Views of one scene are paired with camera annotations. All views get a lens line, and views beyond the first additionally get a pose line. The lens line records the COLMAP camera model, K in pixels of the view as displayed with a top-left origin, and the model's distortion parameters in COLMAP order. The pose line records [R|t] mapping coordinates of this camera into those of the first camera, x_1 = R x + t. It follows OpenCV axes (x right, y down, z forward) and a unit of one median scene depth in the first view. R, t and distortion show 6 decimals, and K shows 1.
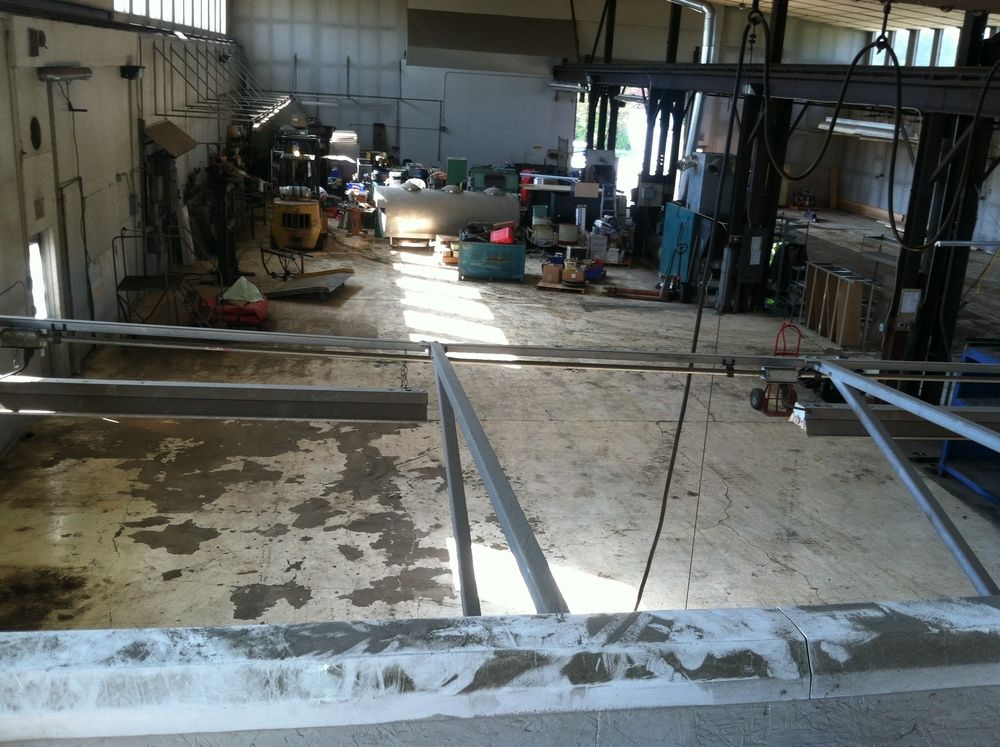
lens RADIAL K [[1018.5, 0, 500.0], [0, 1018.5, 373.5], [0, 0, 1]] dist [-0.003134, -0.010112]
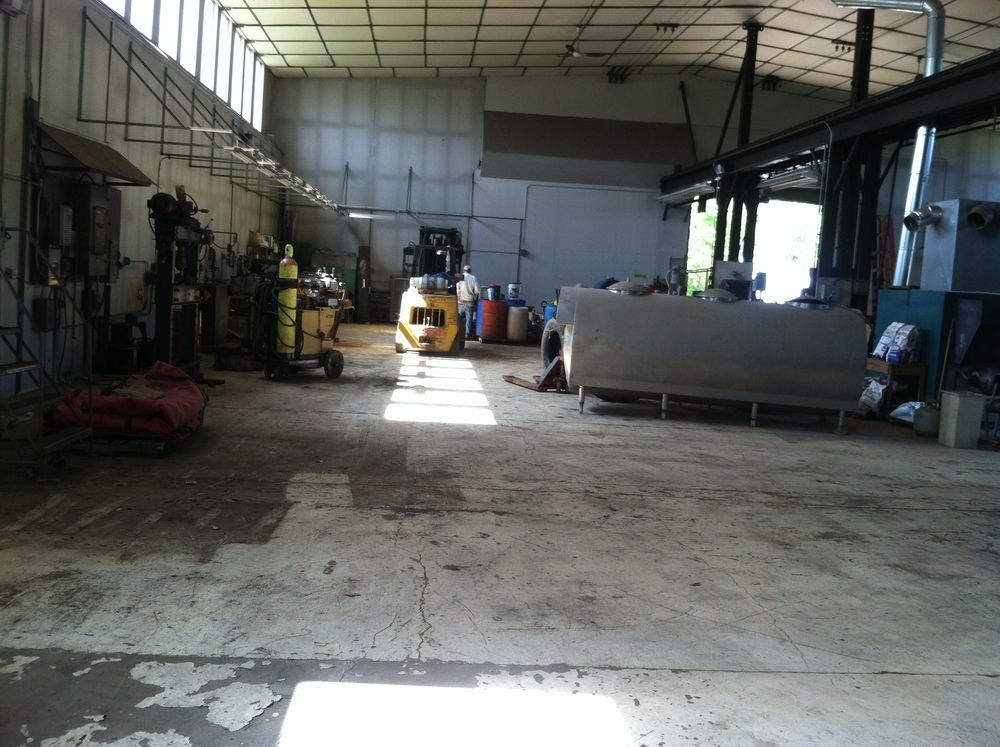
lens RADIAL K [[1018.5, 0, 500.0], [0, 1018.5, 373.5], [0, 0, 1]] dist [-0.003134, -0.010112]
pose [[0.997465, 0.011703, -0.070187, -0.017099], [-0.024643, 0.982155, -0.186452, 0.005162], [0.066752, 0.187709, 0.979954, 0.230176]]
